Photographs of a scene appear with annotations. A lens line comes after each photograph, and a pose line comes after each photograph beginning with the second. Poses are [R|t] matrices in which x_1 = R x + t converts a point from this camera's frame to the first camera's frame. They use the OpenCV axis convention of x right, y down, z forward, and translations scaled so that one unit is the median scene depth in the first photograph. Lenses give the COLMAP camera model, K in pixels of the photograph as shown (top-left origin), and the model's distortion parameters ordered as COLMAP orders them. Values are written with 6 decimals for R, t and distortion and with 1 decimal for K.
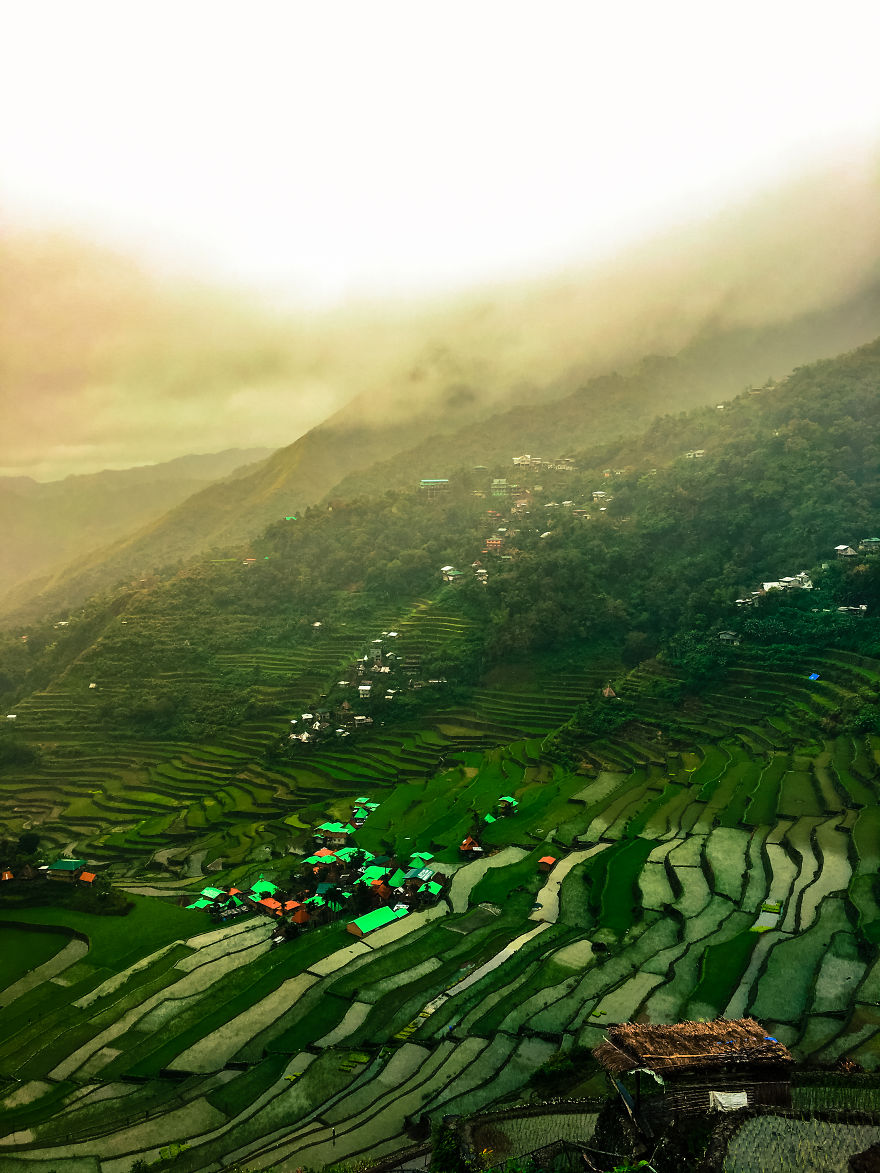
lens RADIAL K [[922.7, 0, 440.0], [0, 922.7, 586.5], [0, 0, 1]] dist [0.004507, 0.000112]
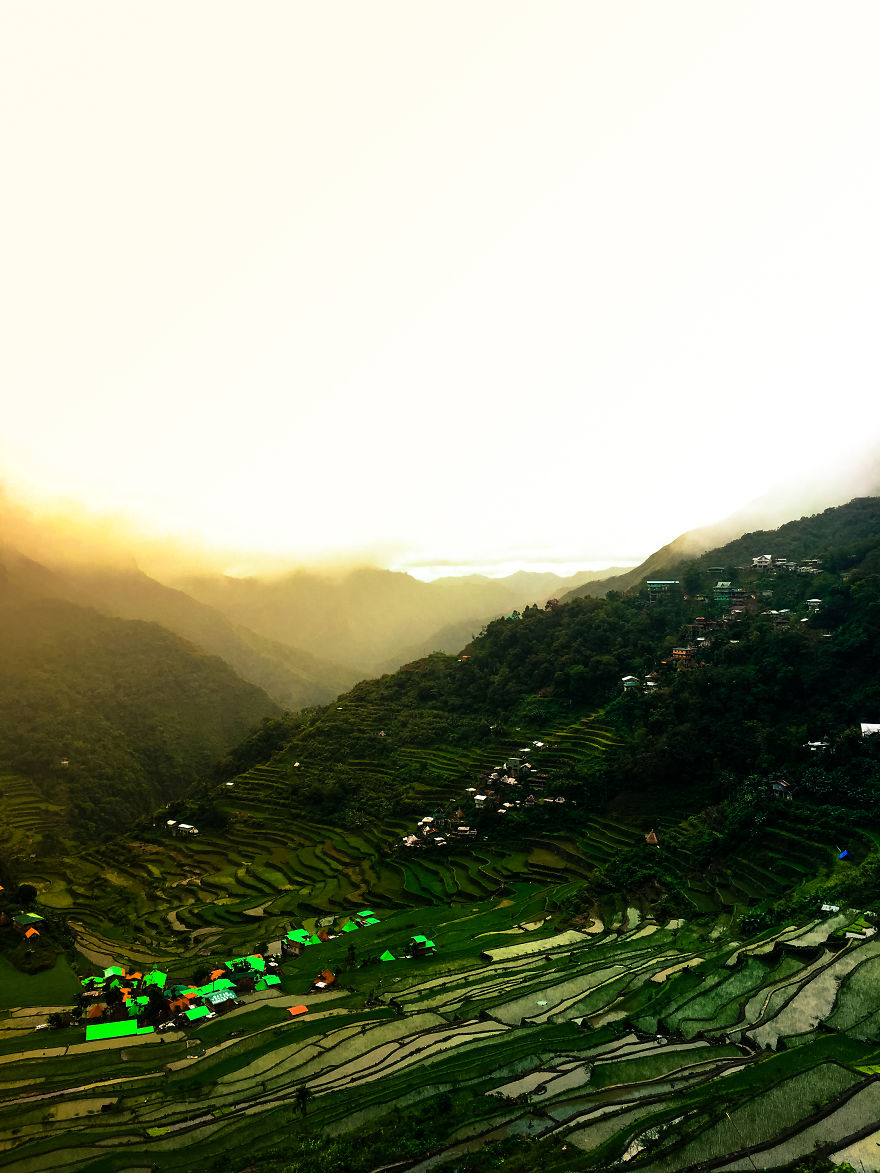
lens RADIAL K [[922.7, 0, 440.0], [0, 922.7, 586.5], [0, 0, 1]] dist [0.004507, 0.000112]
pose [[0.880064, 0.020886, -0.474396, 0.274944], [-0.071320, 0.993514, -0.088566, -0.015730], [0.469469, 0.111777, 0.875845, 0.106335]]
